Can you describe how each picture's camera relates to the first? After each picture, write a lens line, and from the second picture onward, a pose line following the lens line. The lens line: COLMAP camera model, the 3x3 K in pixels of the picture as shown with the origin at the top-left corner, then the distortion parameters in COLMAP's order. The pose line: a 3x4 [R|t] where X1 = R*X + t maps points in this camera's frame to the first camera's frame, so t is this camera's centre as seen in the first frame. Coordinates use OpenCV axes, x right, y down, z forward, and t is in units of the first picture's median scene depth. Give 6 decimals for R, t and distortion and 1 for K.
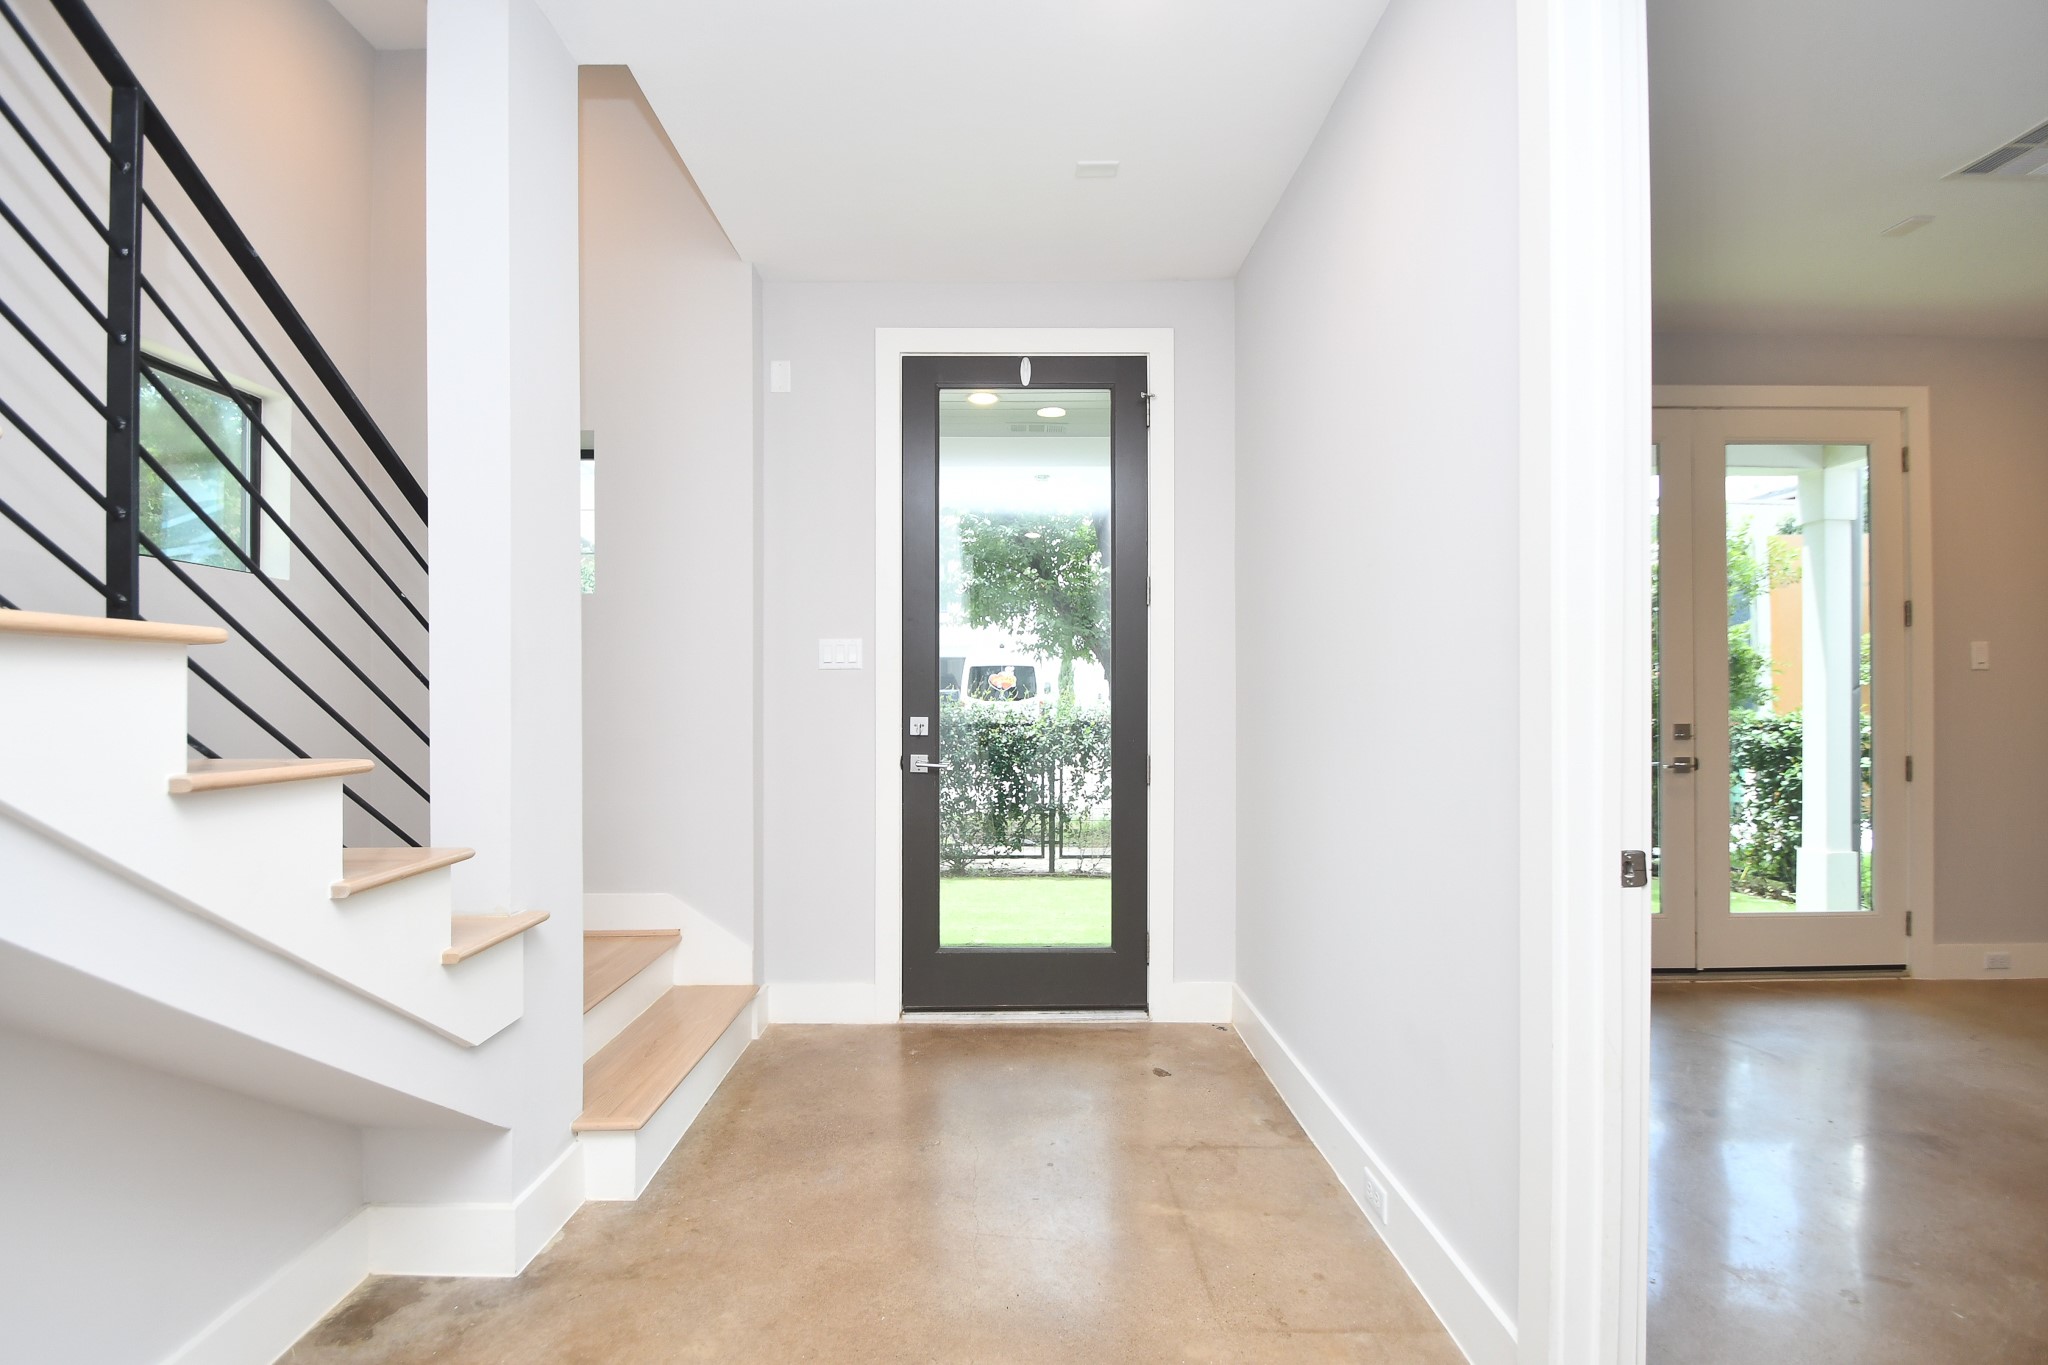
lens RADIAL K [[908.4, 0, 1073.9], [0, 908.4, 694.4], [0, 0, 1]] dist [0.000548, -0.004404]
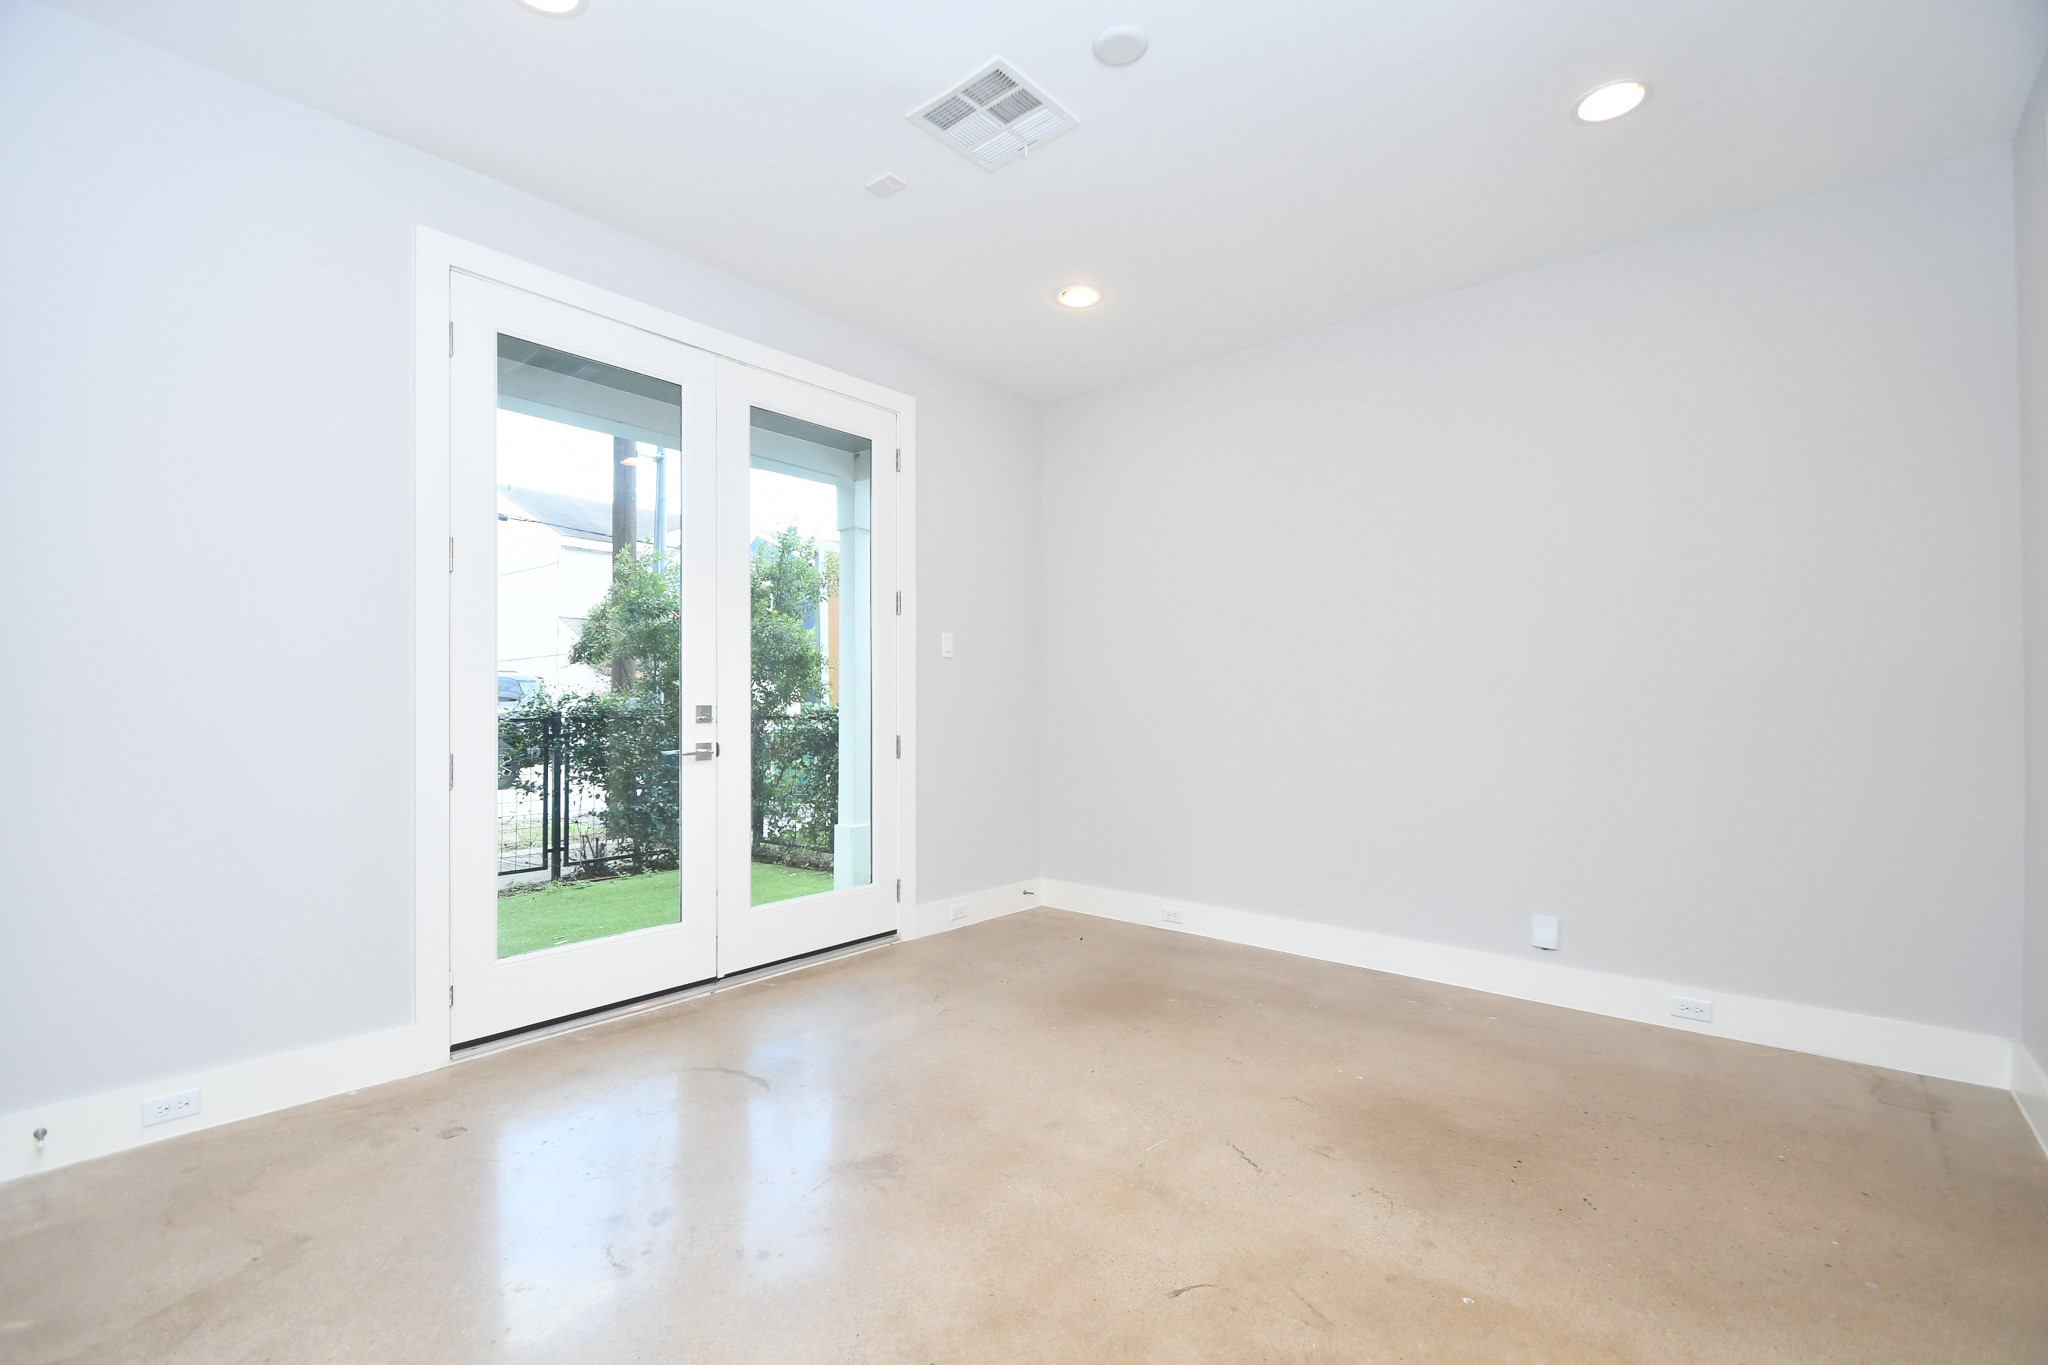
lens RADIAL K [[908.4, 0, 985.5], [0, 908.4, 689.1], [0, 0, 1]] dist [0.000548, -0.004404]
pose [[0.691840, 0.008692, 0.721999, 0.132129], [-0.003981, 0.999958, -0.008224, 0.013854], [-0.722040, 0.002815, 0.691846, 0.111071]]
